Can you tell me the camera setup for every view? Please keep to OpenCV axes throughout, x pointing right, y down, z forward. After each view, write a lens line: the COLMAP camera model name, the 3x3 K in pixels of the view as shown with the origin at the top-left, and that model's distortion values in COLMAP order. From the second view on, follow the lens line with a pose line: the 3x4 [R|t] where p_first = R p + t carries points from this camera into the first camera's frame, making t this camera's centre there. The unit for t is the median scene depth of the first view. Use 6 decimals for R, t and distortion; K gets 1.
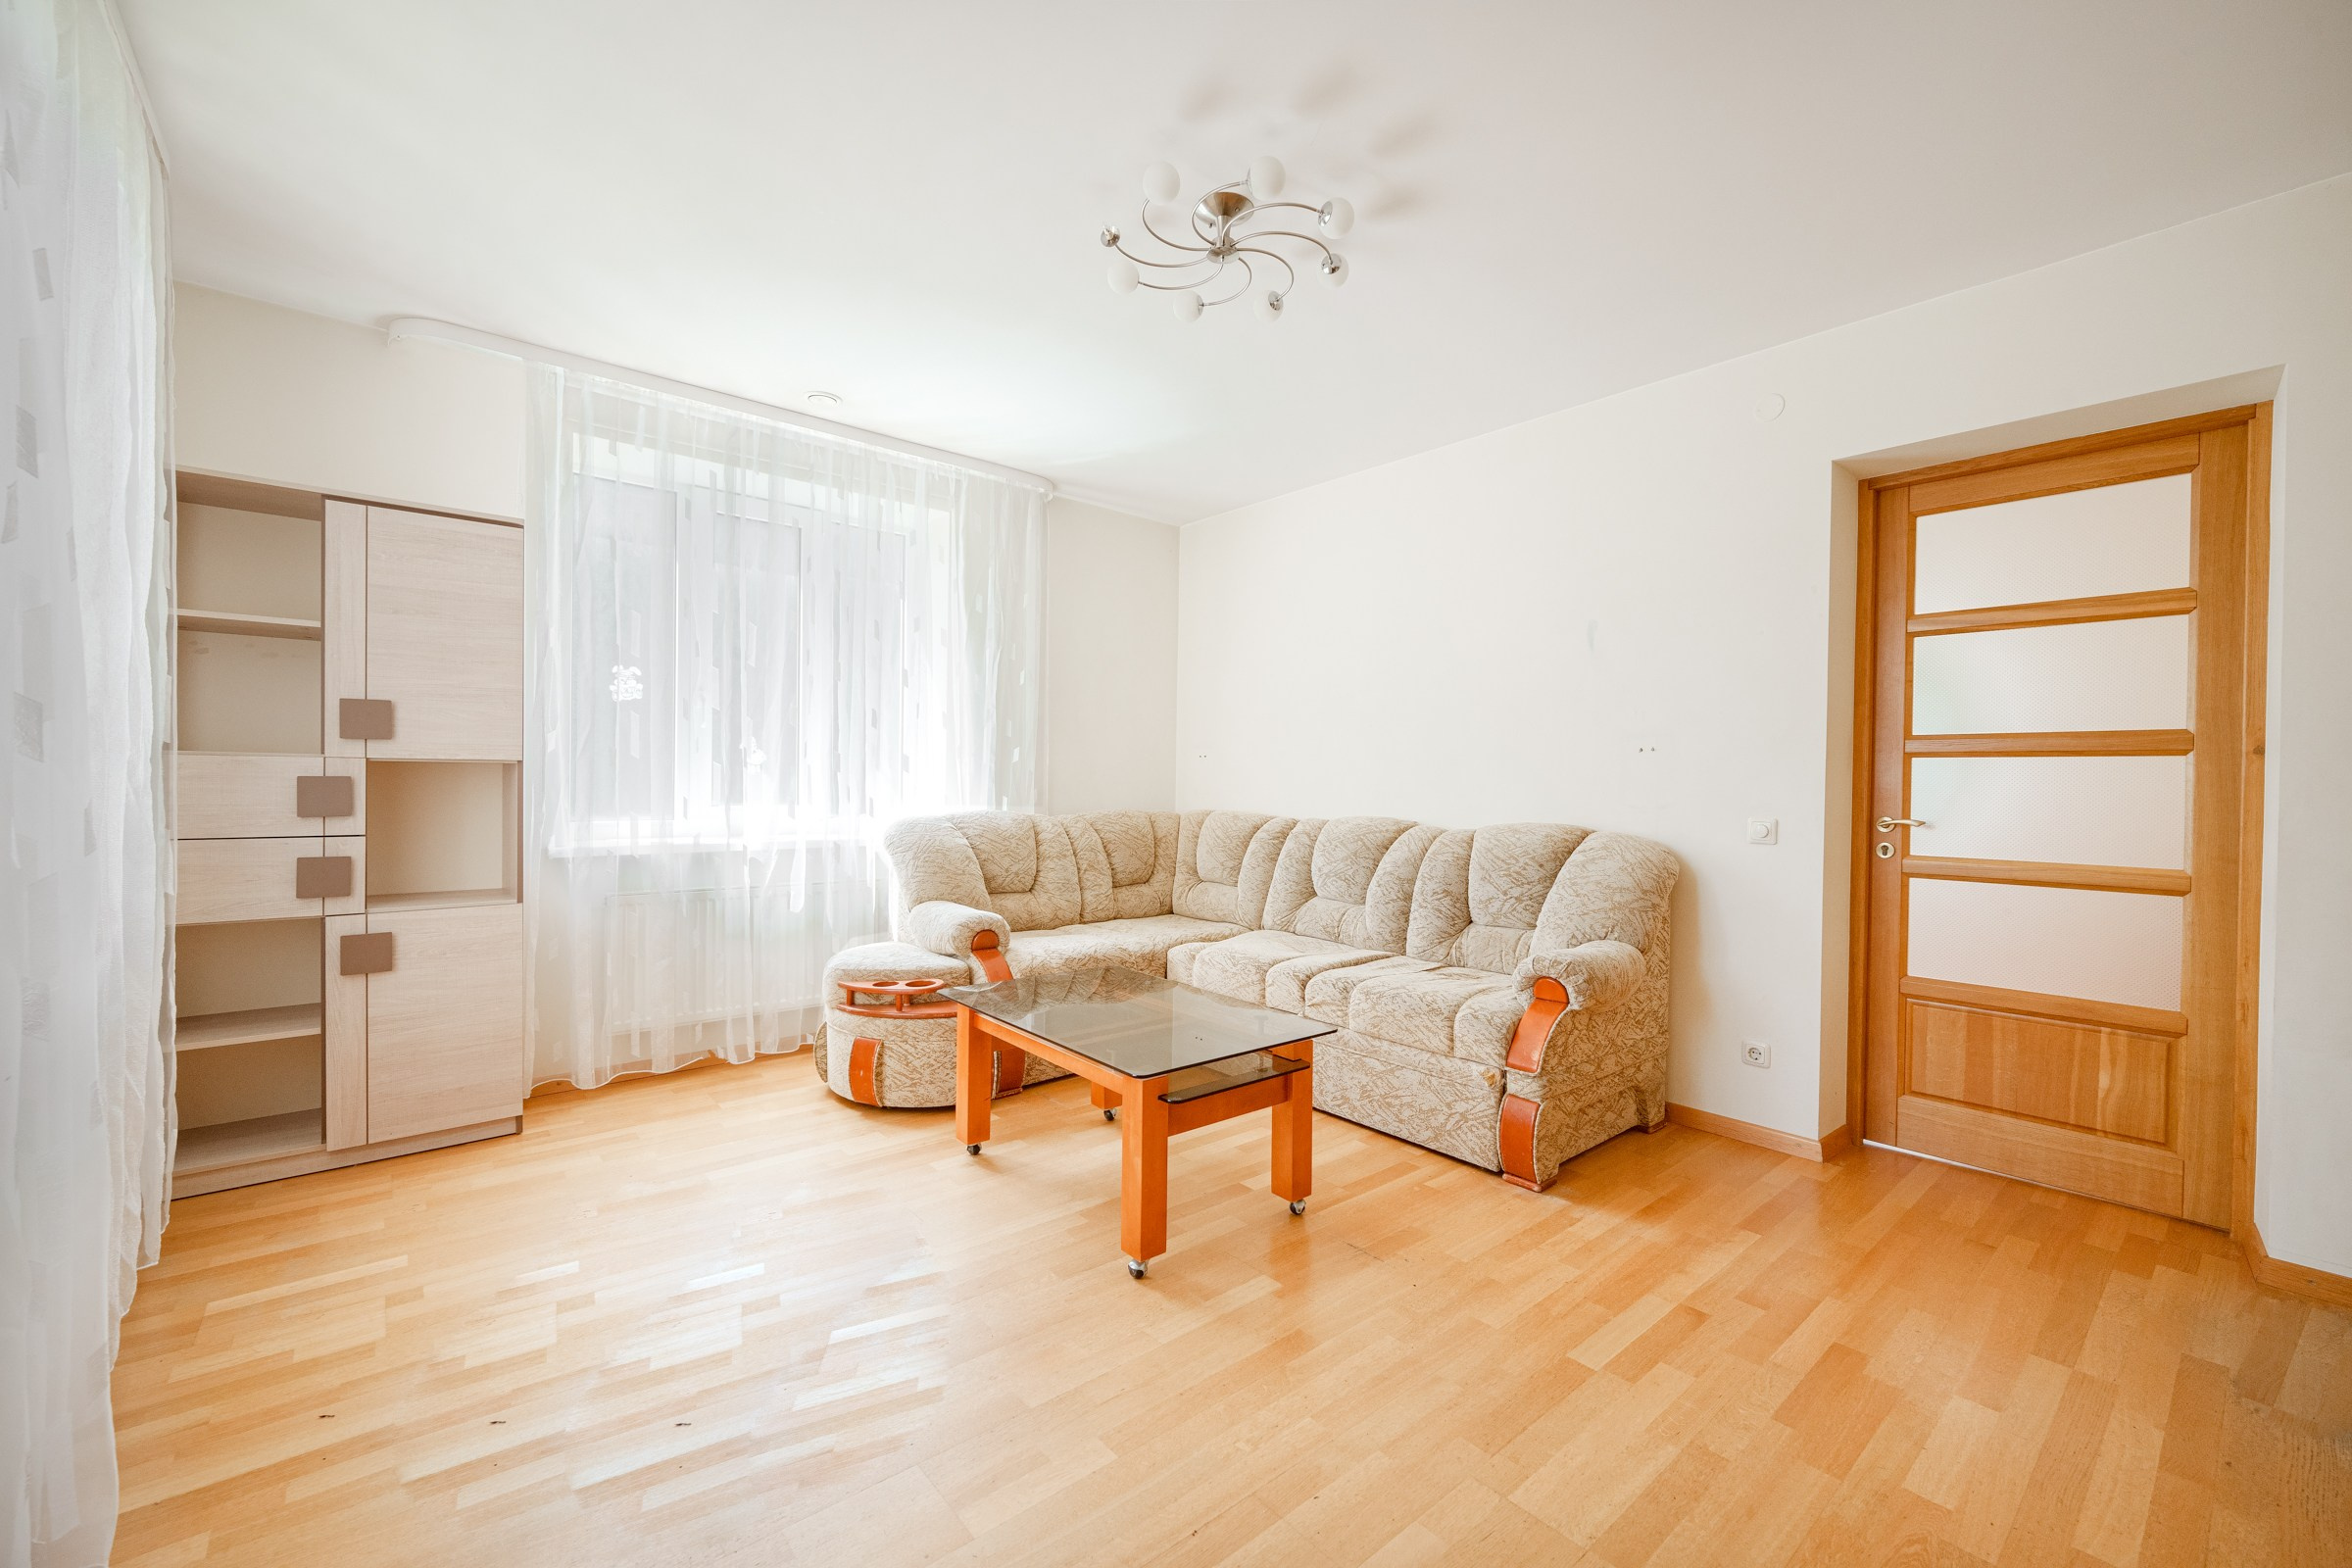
lens RADIAL K [[980.1, 0, 1179.1], [0, 980.1, 806.8], [0, 0, 1]] dist [-0.000074, 0.000015]
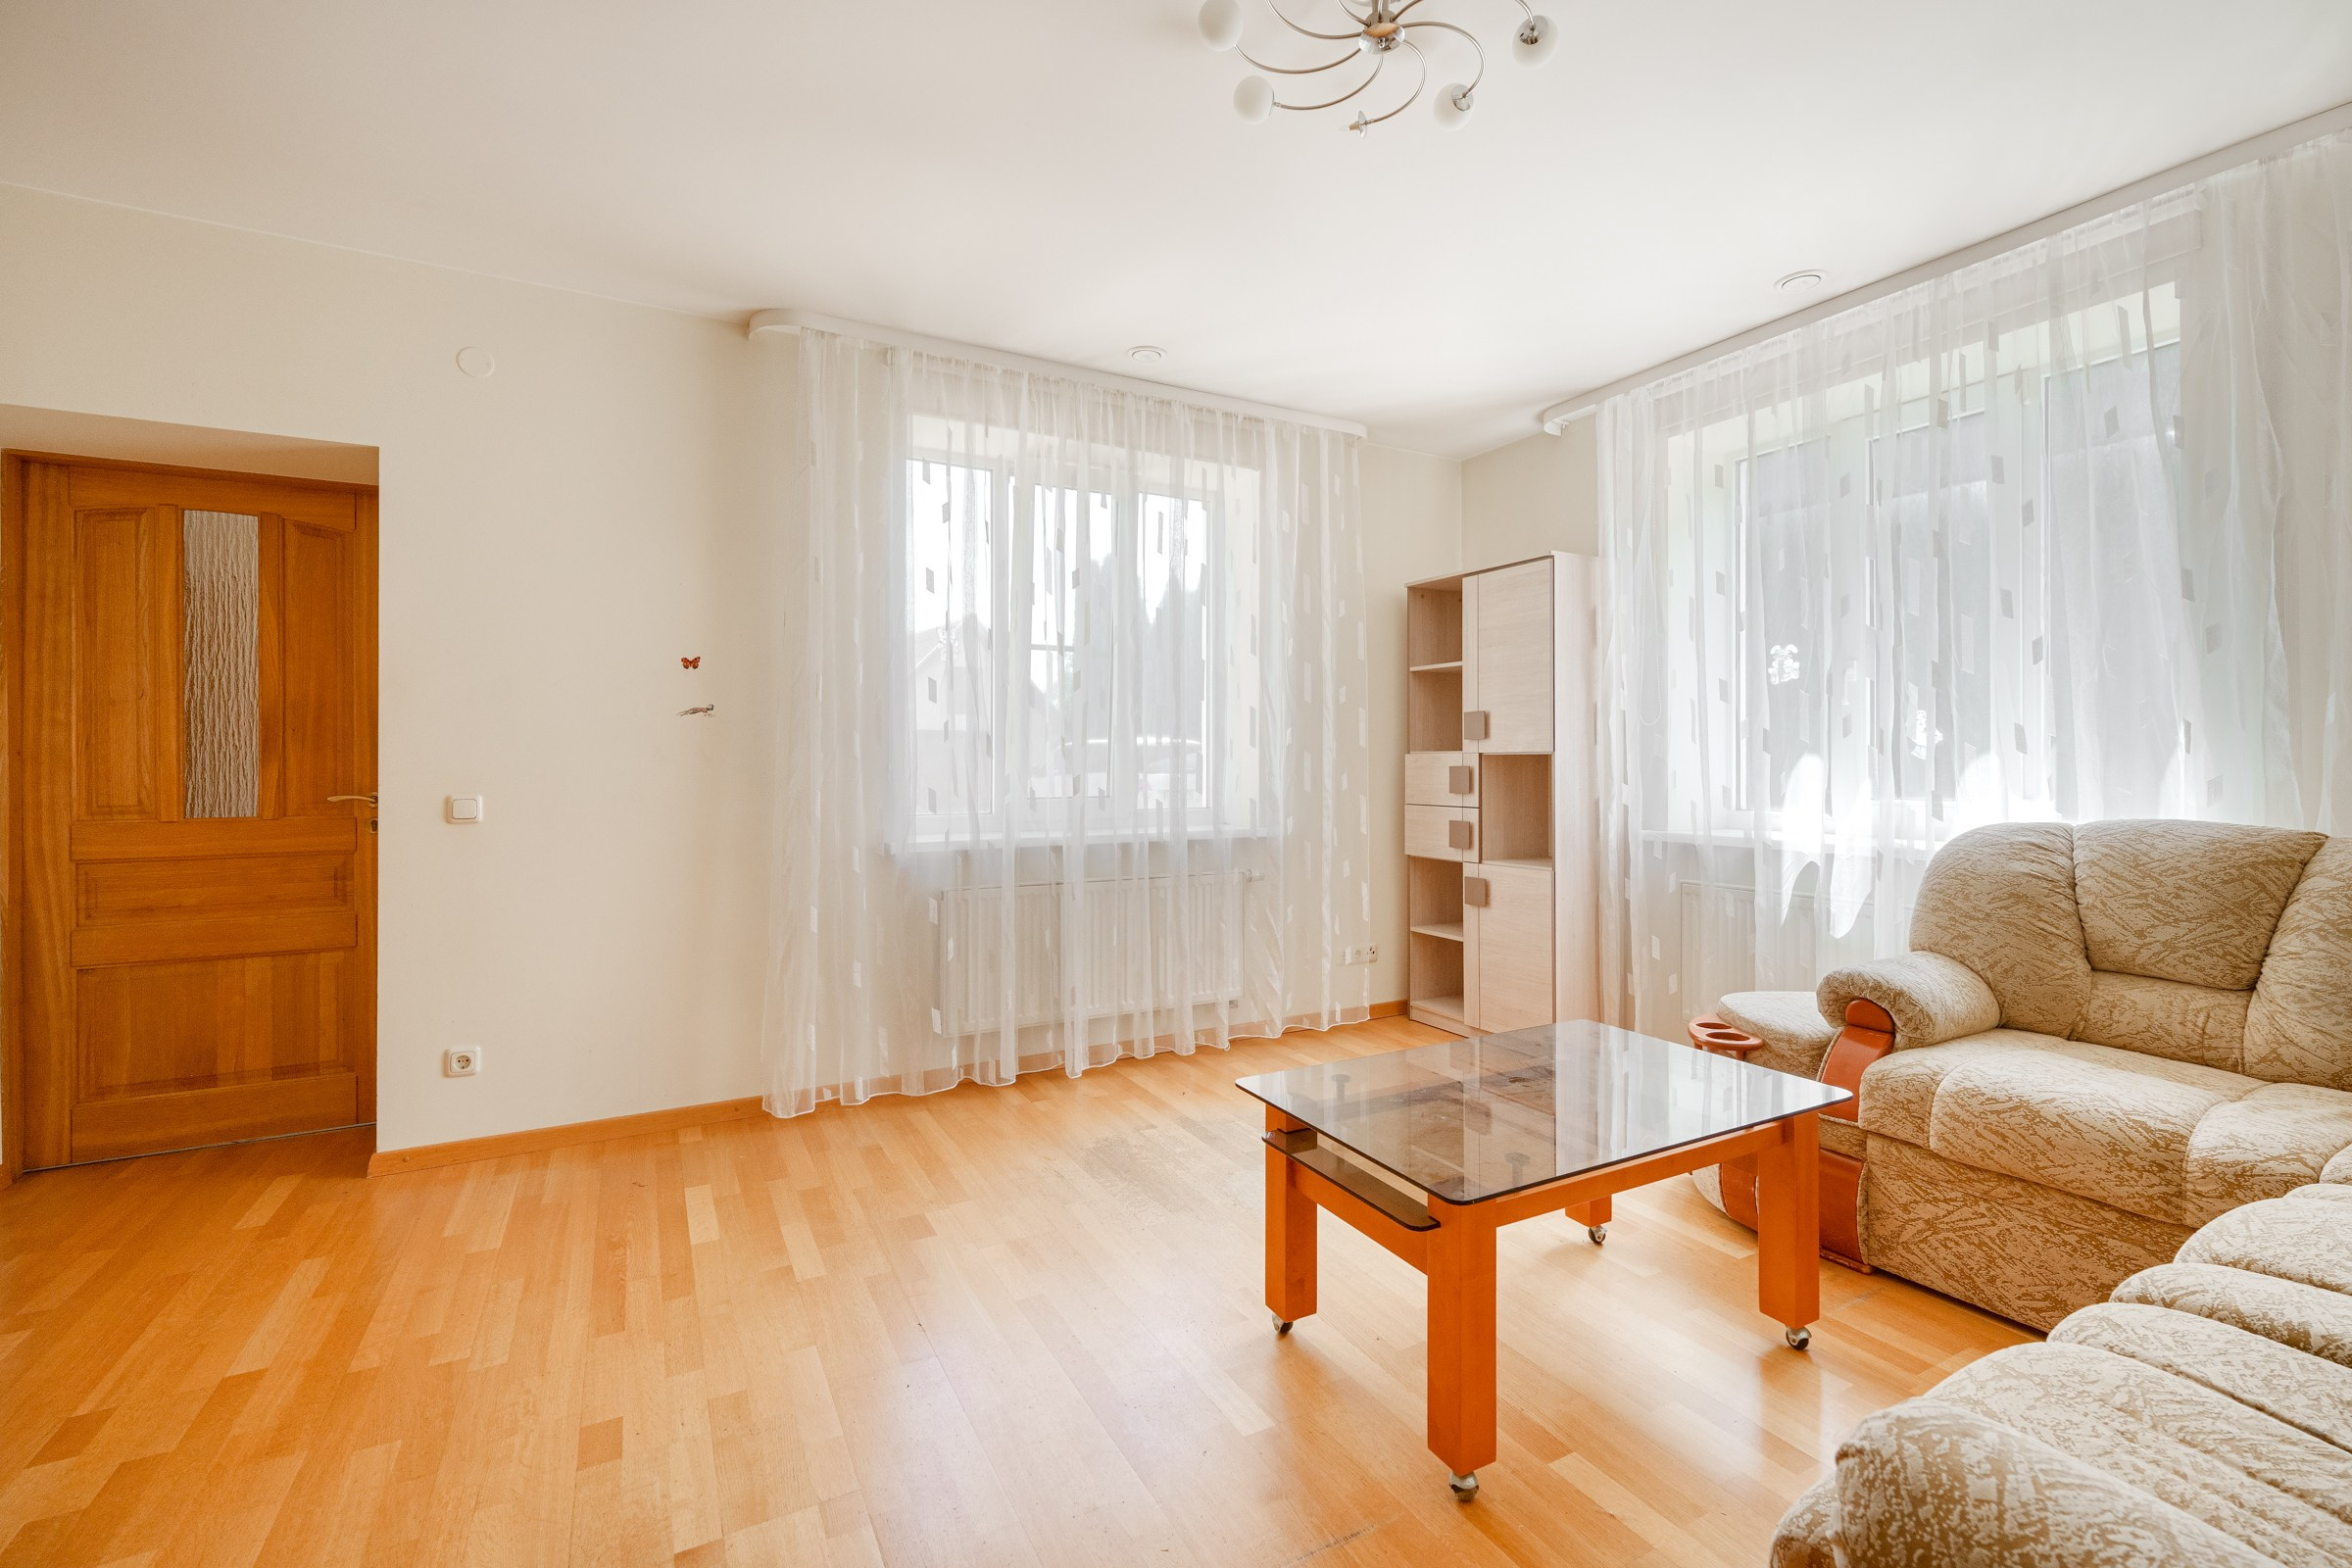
lens RADIAL K [[964.7, 0, 1172.0], [0, 964.7, 759.3], [0, 0, 1]] dist [-0.000729, 0.000019]
pose [[-0.206089, -0.029786, -0.978080, 0.622421], [-0.029969, 0.999260, -0.024116, 0.006112], [0.978074, 0.024342, -0.206829, 0.858107]]
